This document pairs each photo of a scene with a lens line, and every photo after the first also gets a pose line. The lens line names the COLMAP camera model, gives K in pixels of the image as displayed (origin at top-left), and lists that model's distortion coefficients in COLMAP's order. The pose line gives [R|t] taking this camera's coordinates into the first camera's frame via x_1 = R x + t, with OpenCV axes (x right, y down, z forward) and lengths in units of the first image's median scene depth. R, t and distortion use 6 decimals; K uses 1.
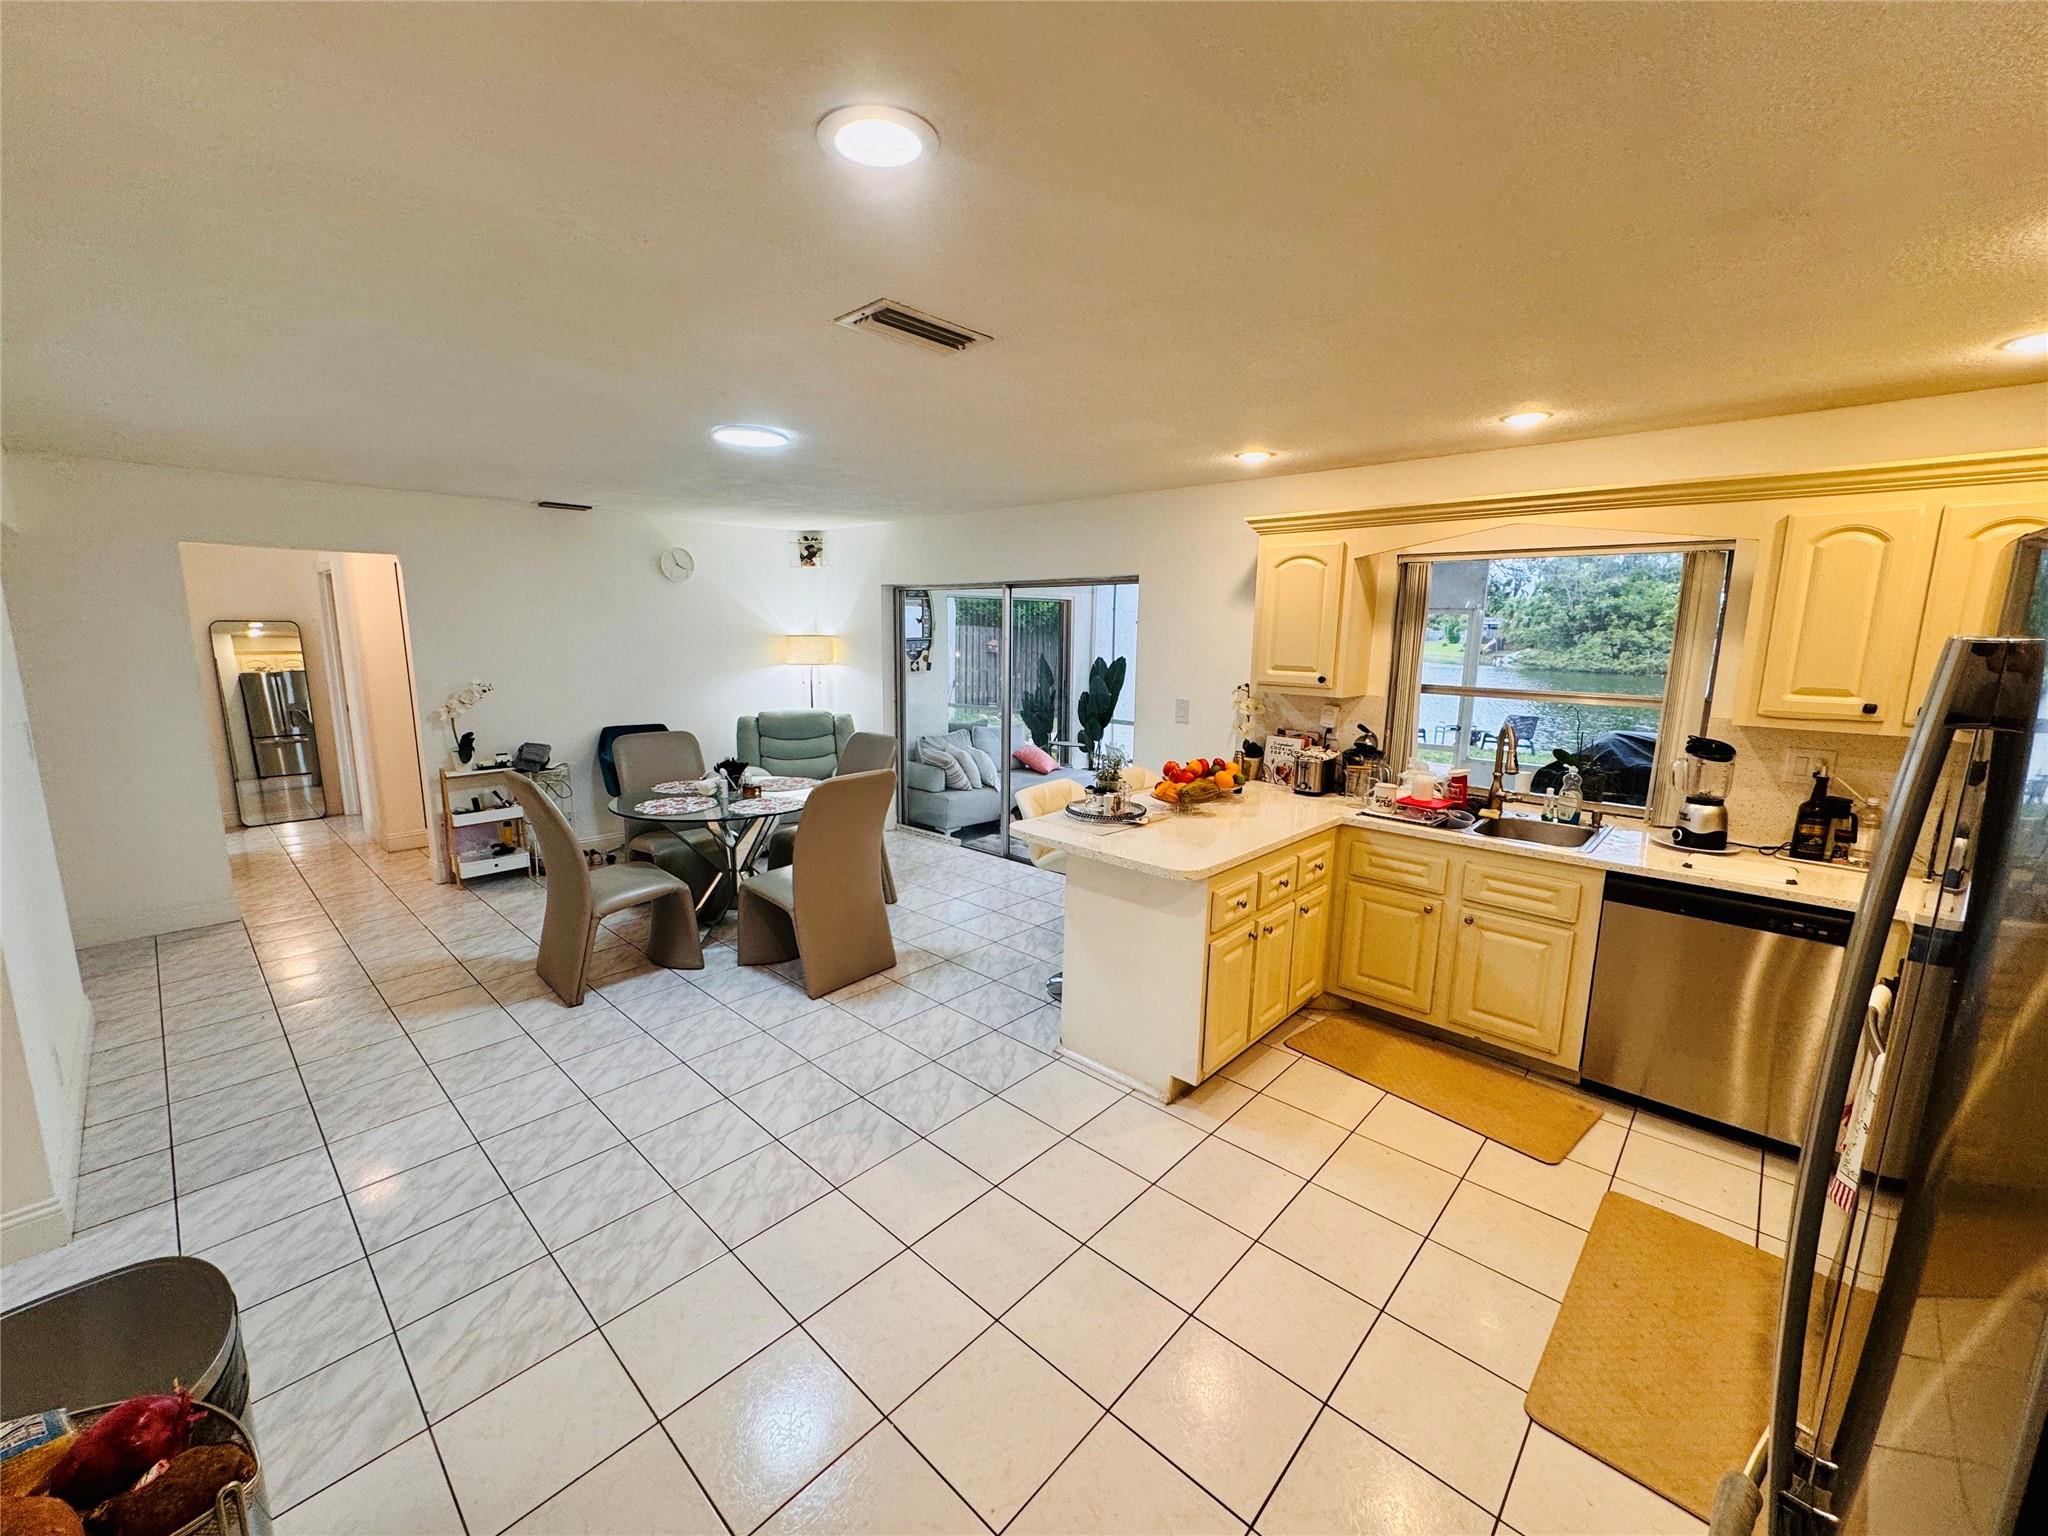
lens RADIAL K [[817.3, 0, 1024.0], [0, 817.3, 768.0], [0, 0, 1]] dist [-0.000586, 0.000227]
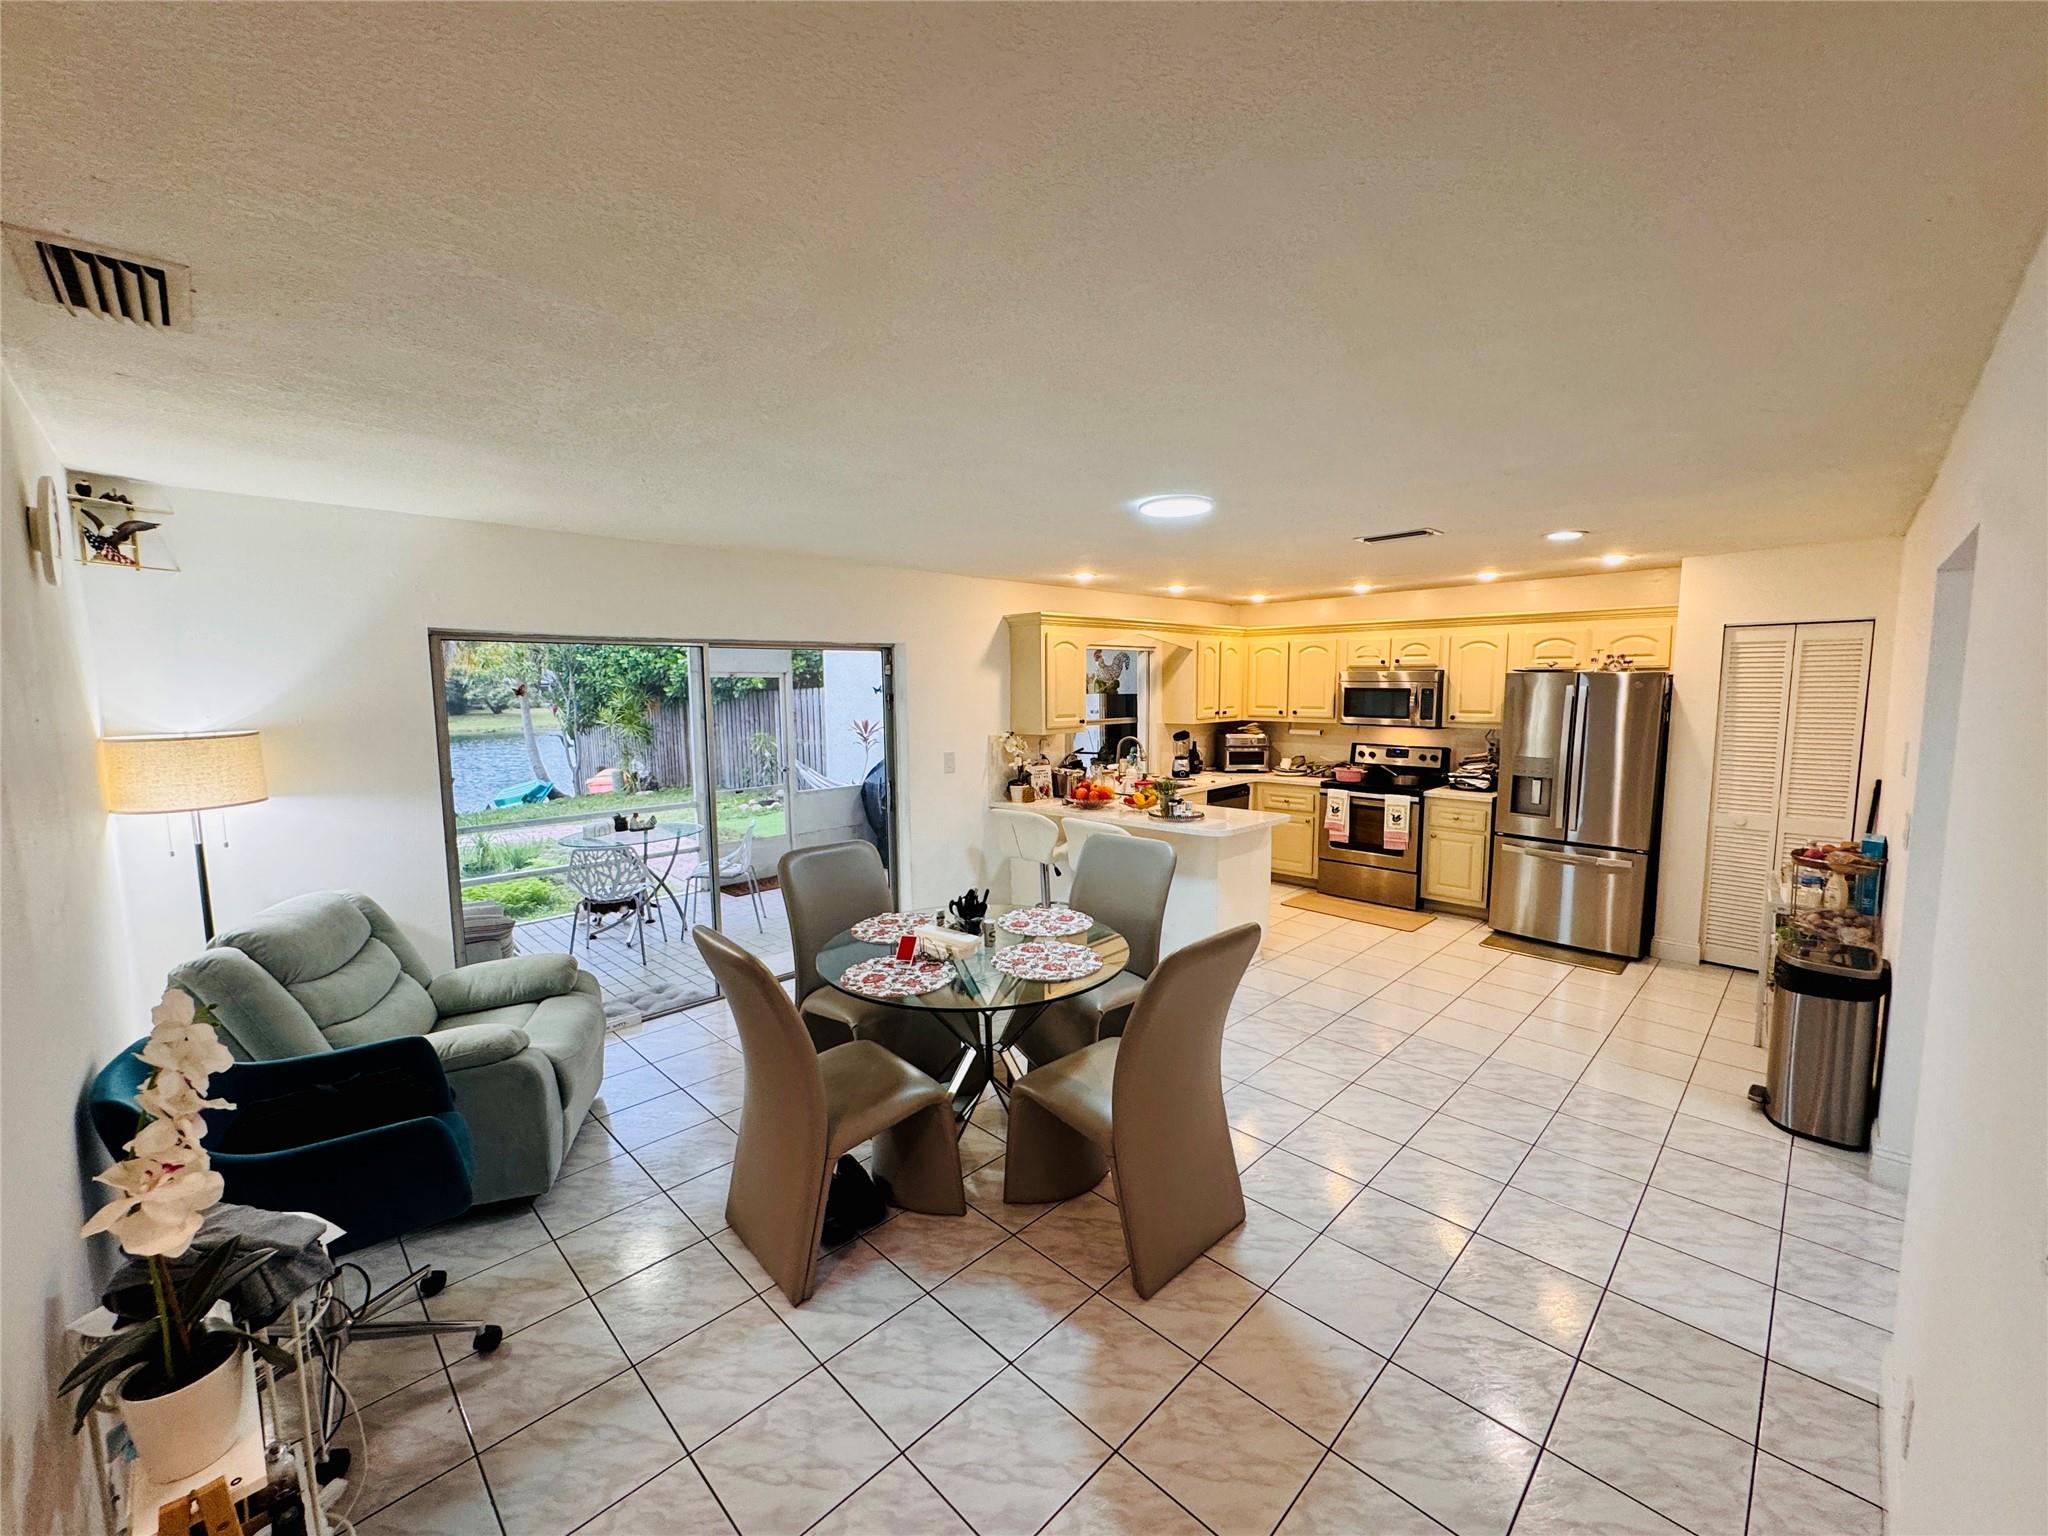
lens RADIAL K [[817.3, 0, 1024.0], [0, 817.3, 768.0], [0, 0, 1]] dist [-0.000586, 0.000227]
pose [[0.039264, -0.115856, 0.992490, -0.653808], [0.181987, 0.977473, 0.106903, -0.114023], [-0.982517, 0.176422, 0.059463, 0.567932]]
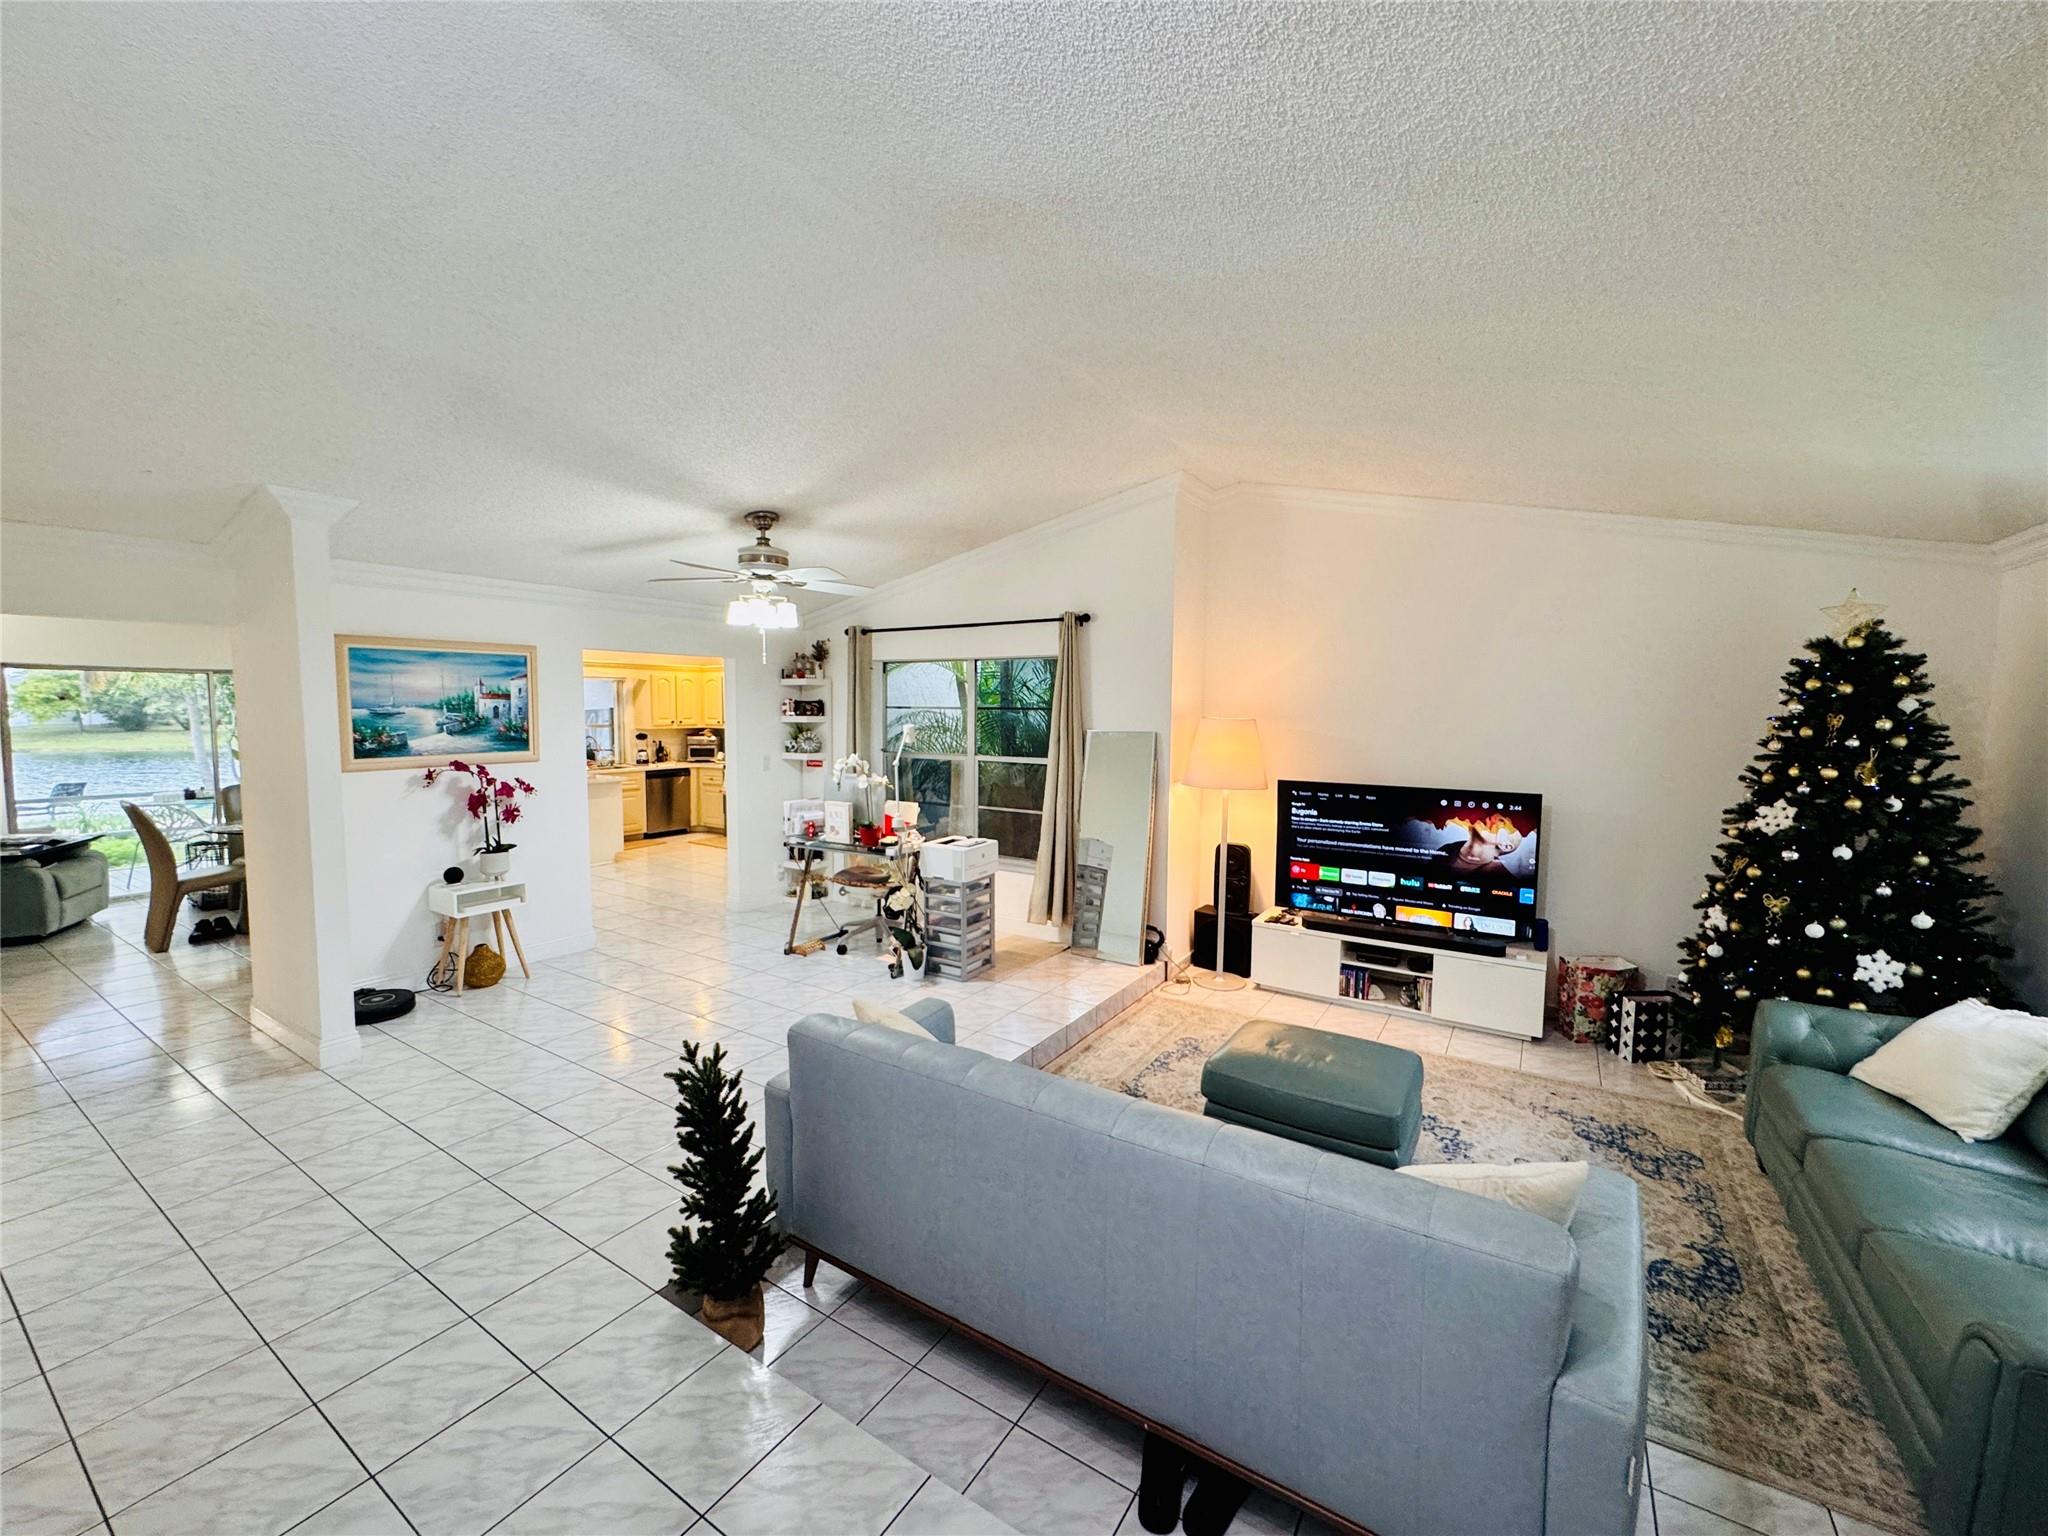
lens RADIAL K [[776.0, 0, 1054.9], [0, 776.0, 740.5], [0, 0, 1]] dist [-0.012533, -0.000217]
pose [[-0.210590, -0.048664, 0.976363, -1.203979], [0.157126, 0.984090, 0.082939, -0.000013], [-0.964864, 0.170878, -0.199593, -0.025639]]
